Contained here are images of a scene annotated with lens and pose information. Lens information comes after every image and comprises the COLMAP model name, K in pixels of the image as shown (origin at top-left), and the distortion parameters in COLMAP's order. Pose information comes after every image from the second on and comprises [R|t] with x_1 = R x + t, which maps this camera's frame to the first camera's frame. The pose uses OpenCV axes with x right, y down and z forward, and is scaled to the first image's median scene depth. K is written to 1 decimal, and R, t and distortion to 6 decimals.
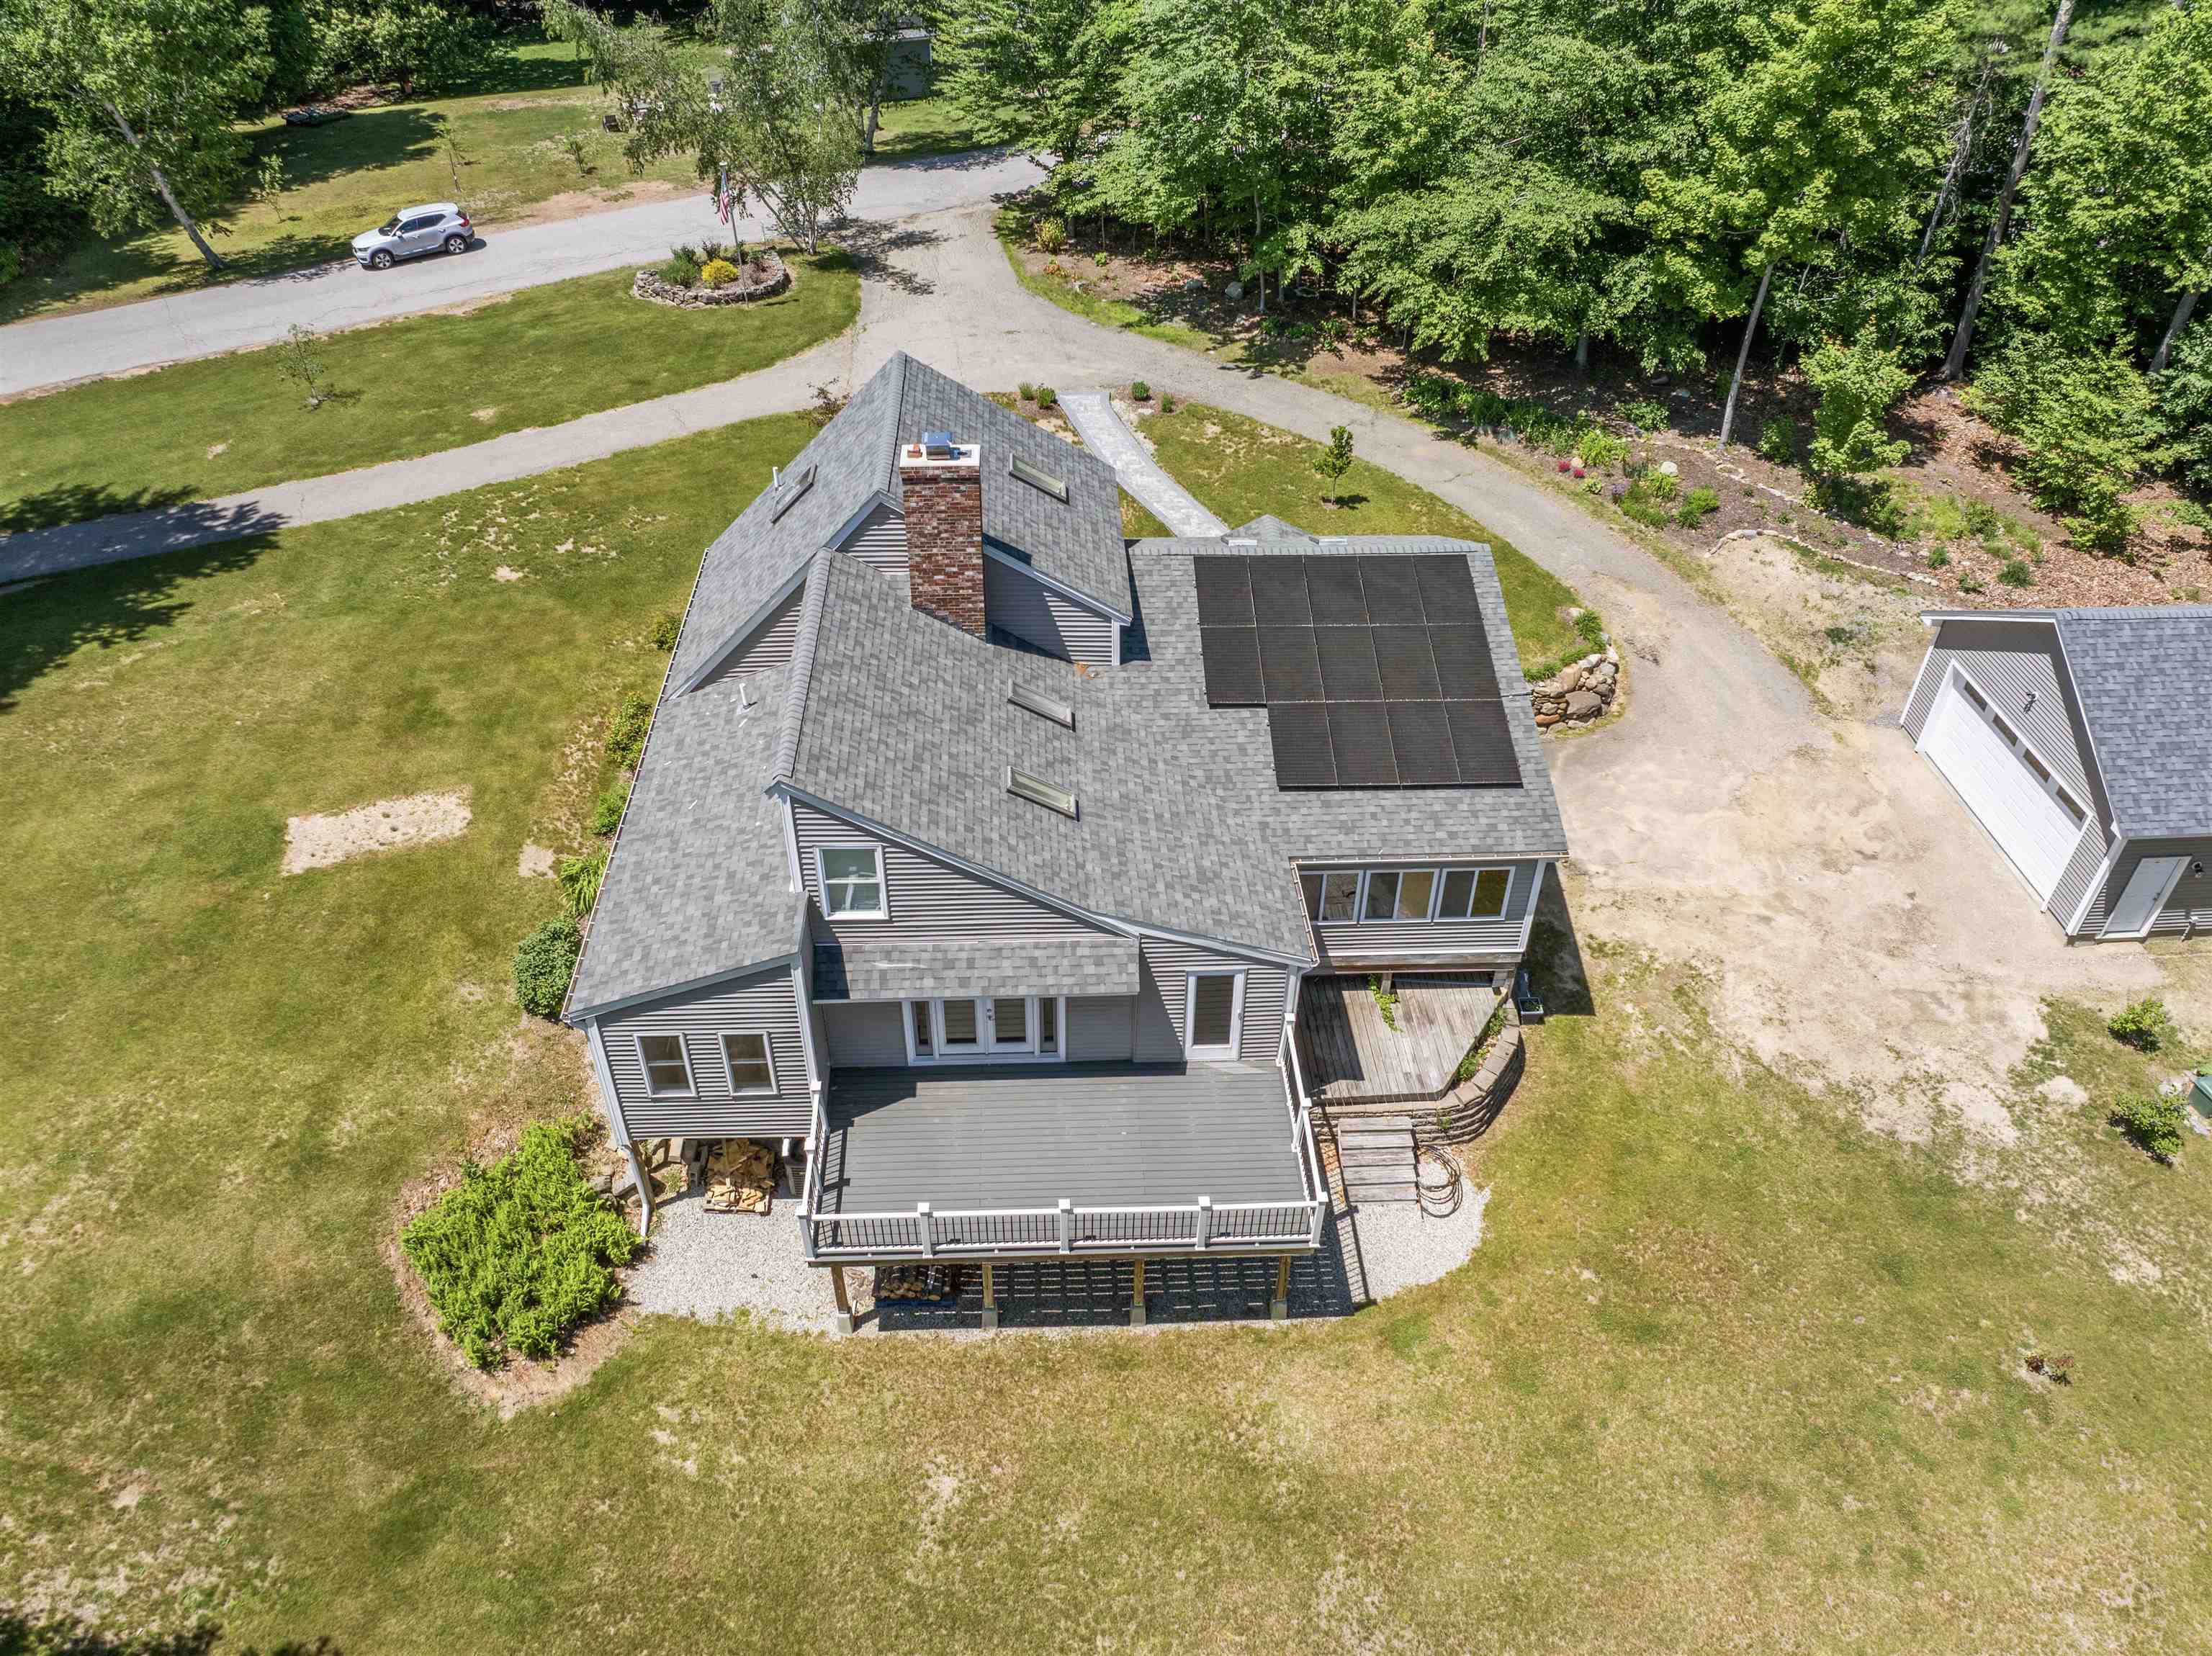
lens RADIAL K [[1565.5, 0, 1120.0], [0, 1565.5, 811.8], [0, 0, 1]] dist [-0.040398, 0.010939]
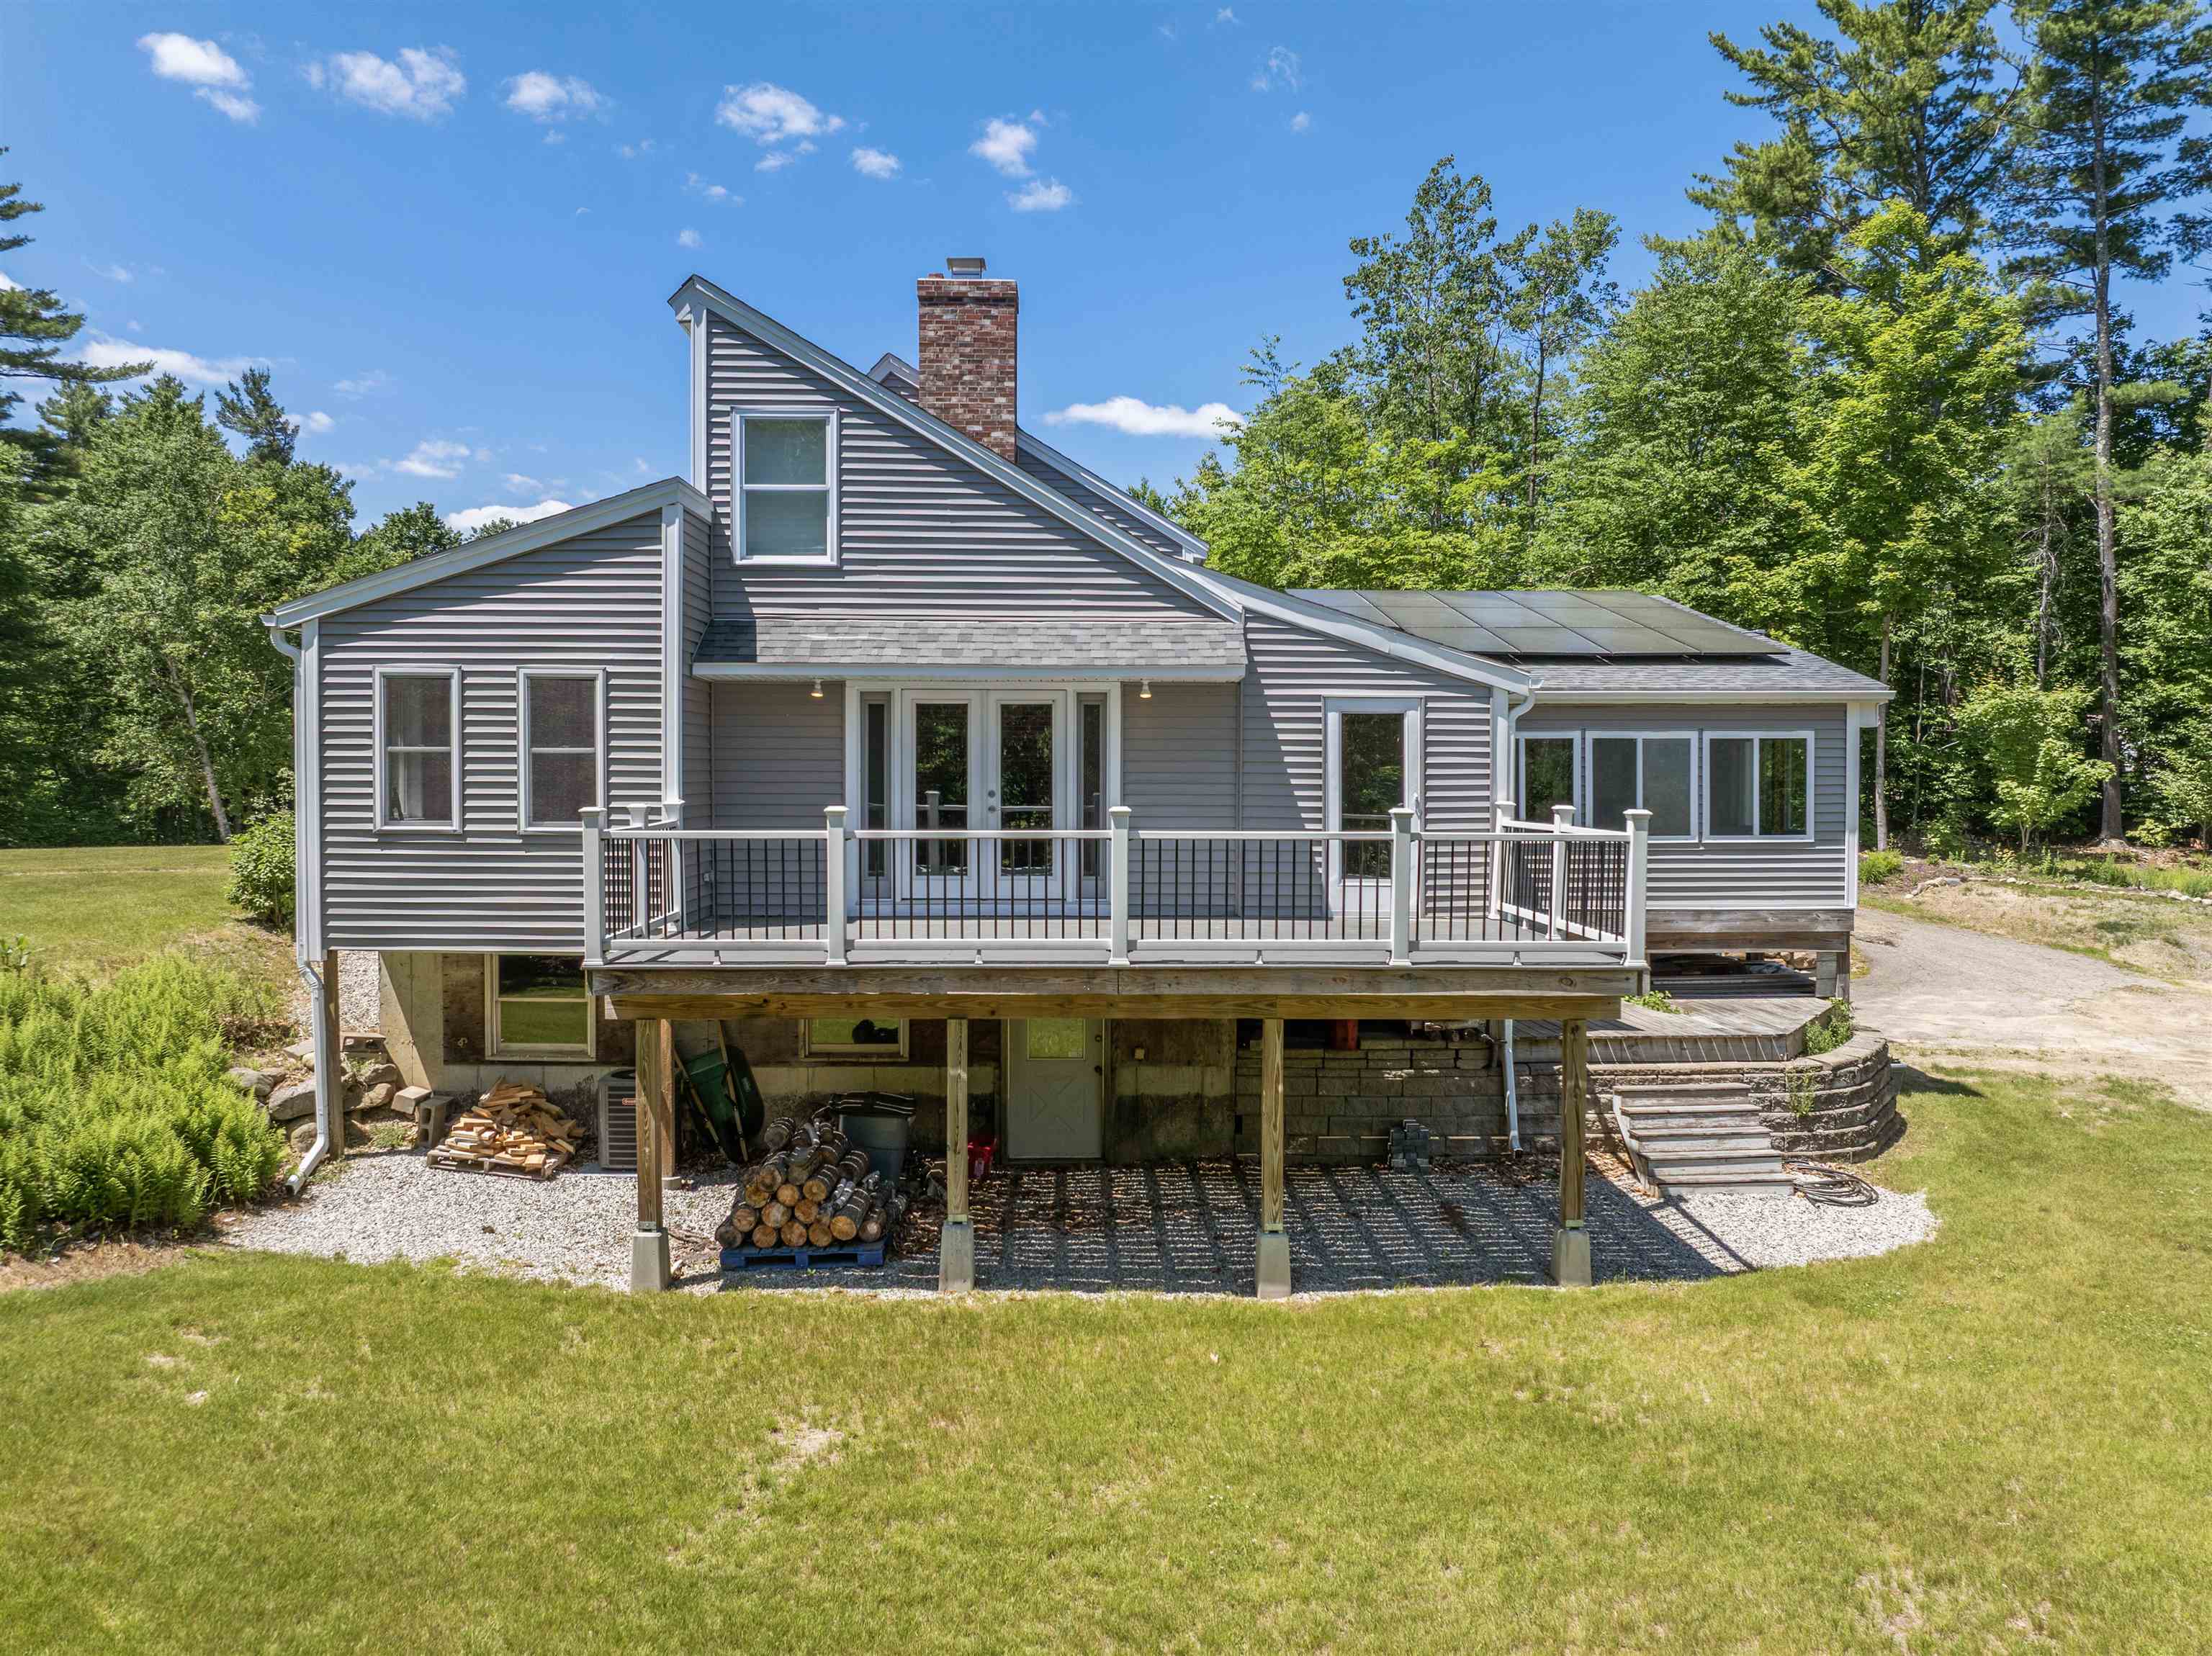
lens RADIAL K [[1565.5, 0, 1116.5], [0, 1565.5, 821.6], [0, 0, 1]] dist [-0.040398, 0.010939]
pose [[0.999510, -0.013402, -0.028293, -0.020035], [-0.006187, 0.801360, -0.598151, 0.490209], [0.030689, 0.598032, 0.800884, 0.536862]]
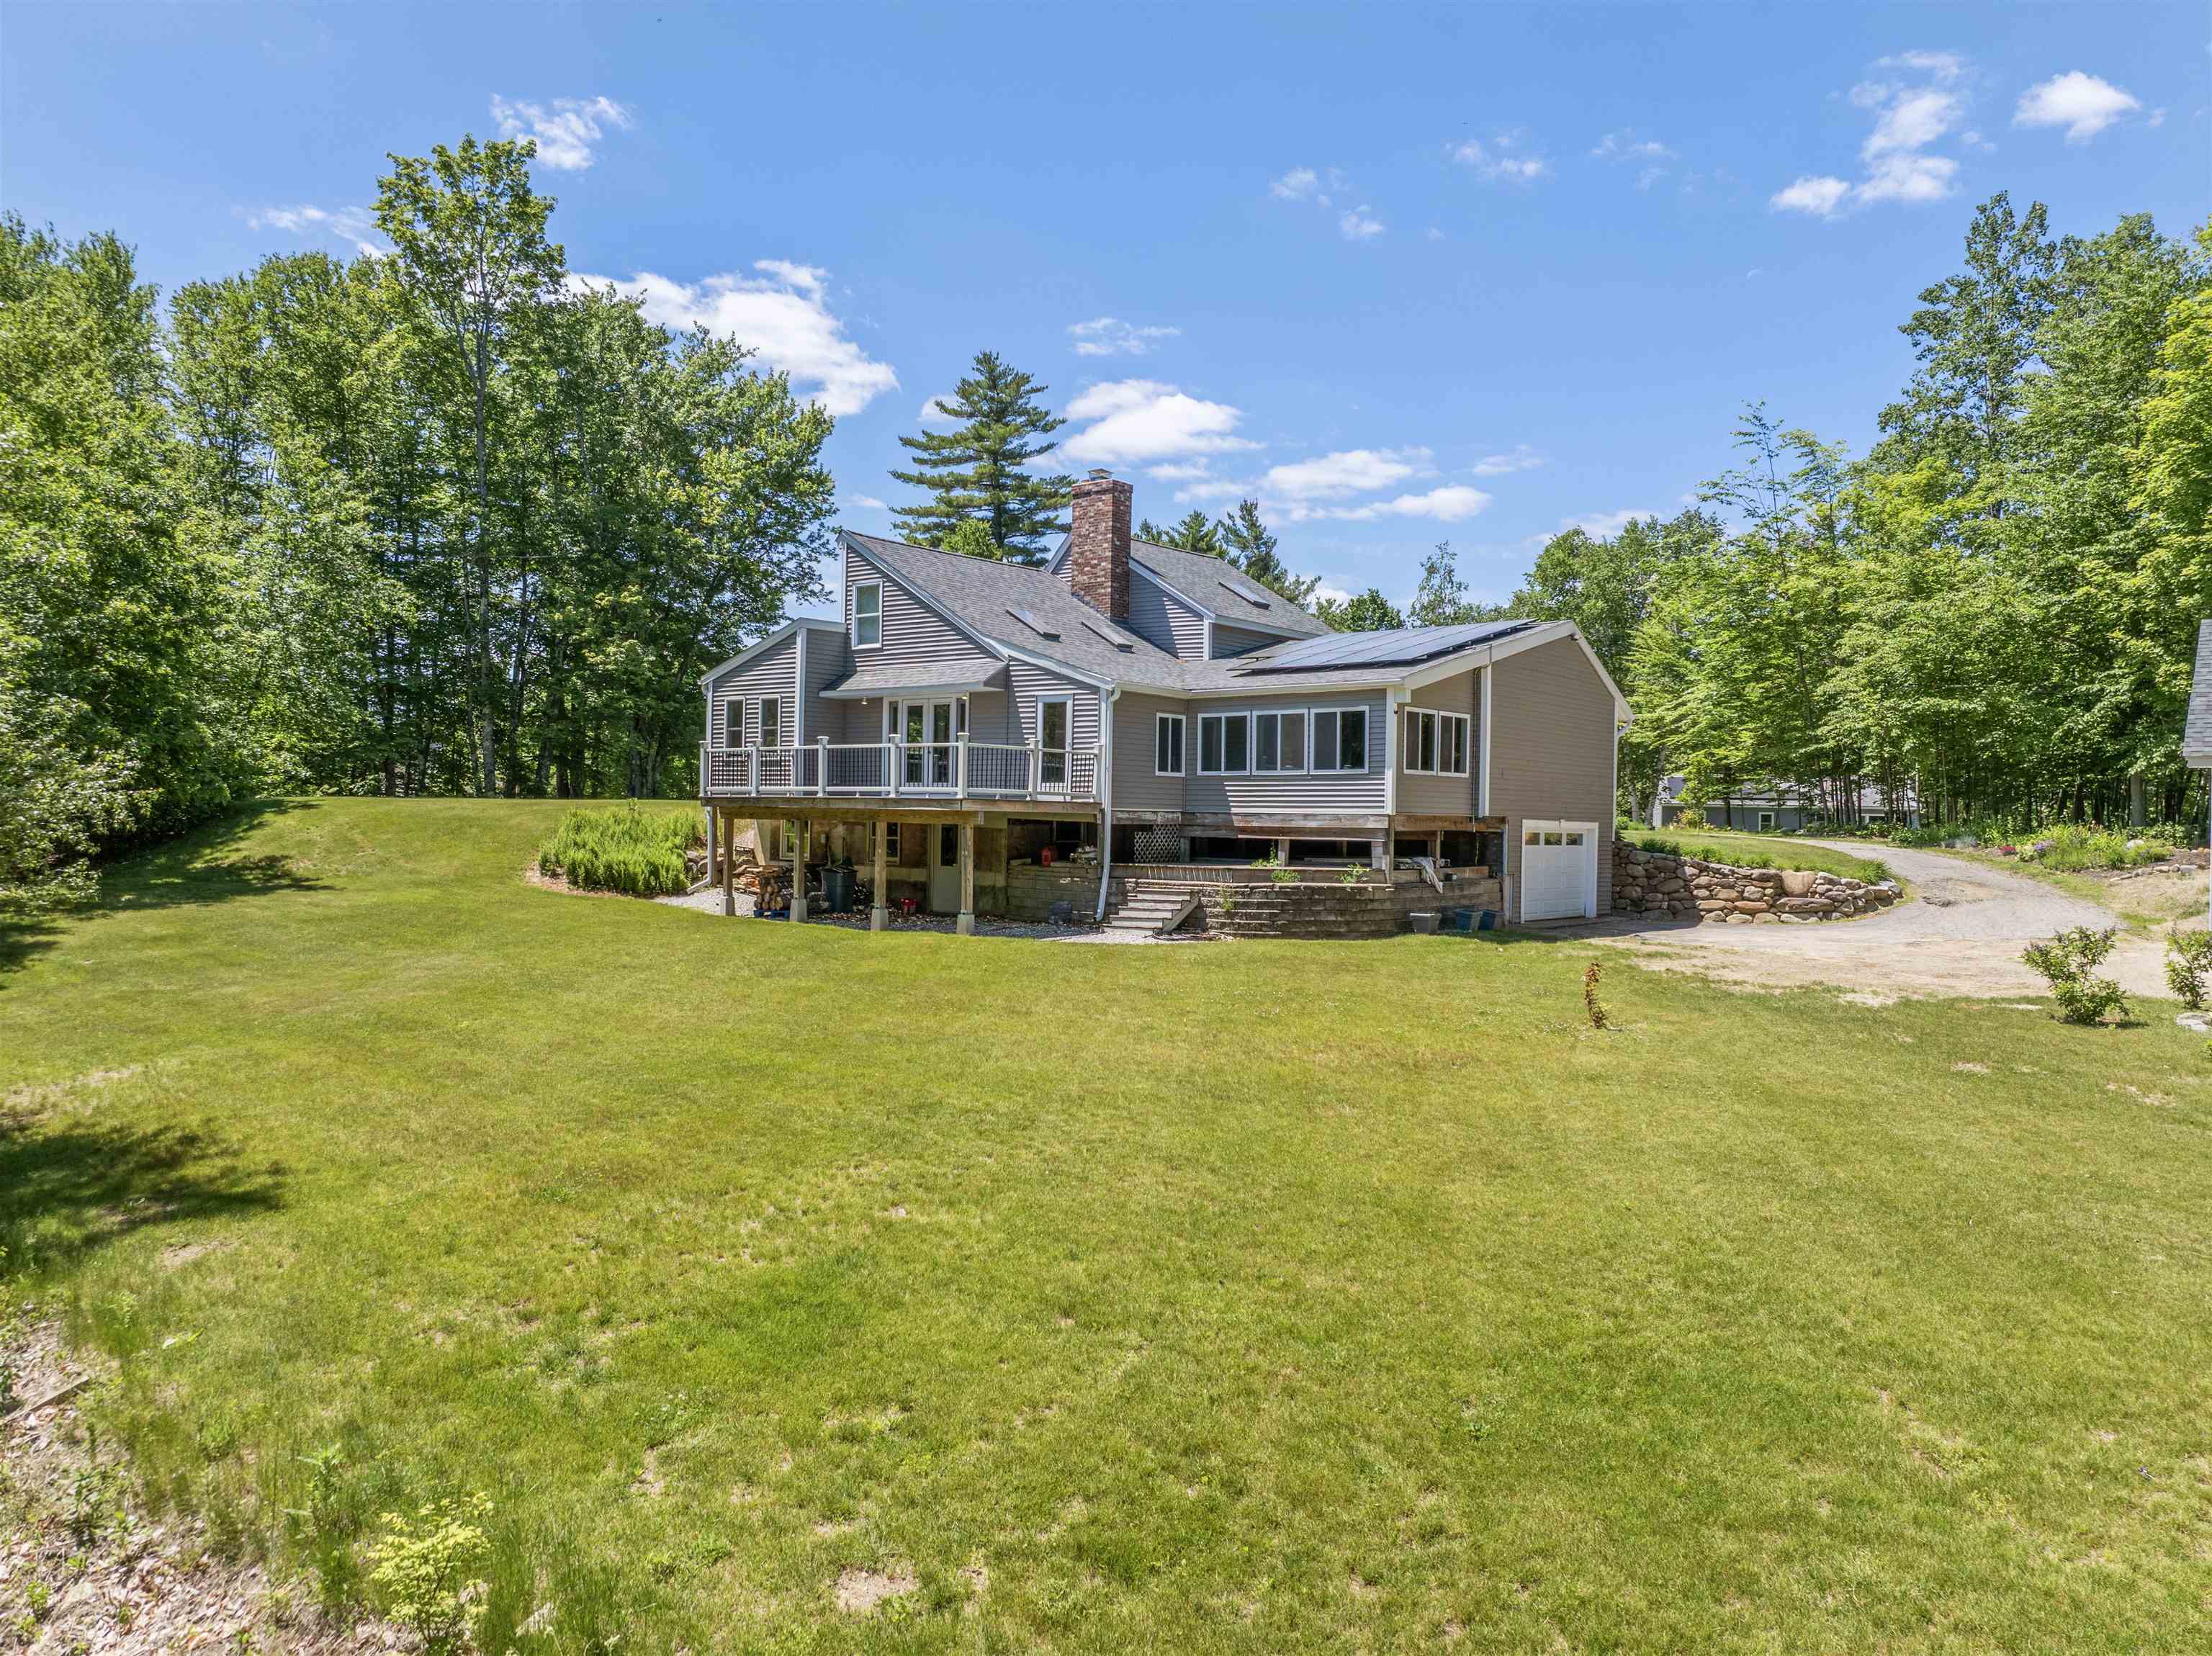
lens RADIAL K [[1565.5, 0, 1119.3], [0, 1565.5, 820.9], [0, 0, 1]] dist [-0.040398, 0.010939]
pose [[0.739009, -0.004269, -0.673682, 0.916600], [-0.423229, 0.775078, -0.469181, 0.724650], [0.524159, 0.631851, 0.570983, 0.378154]]
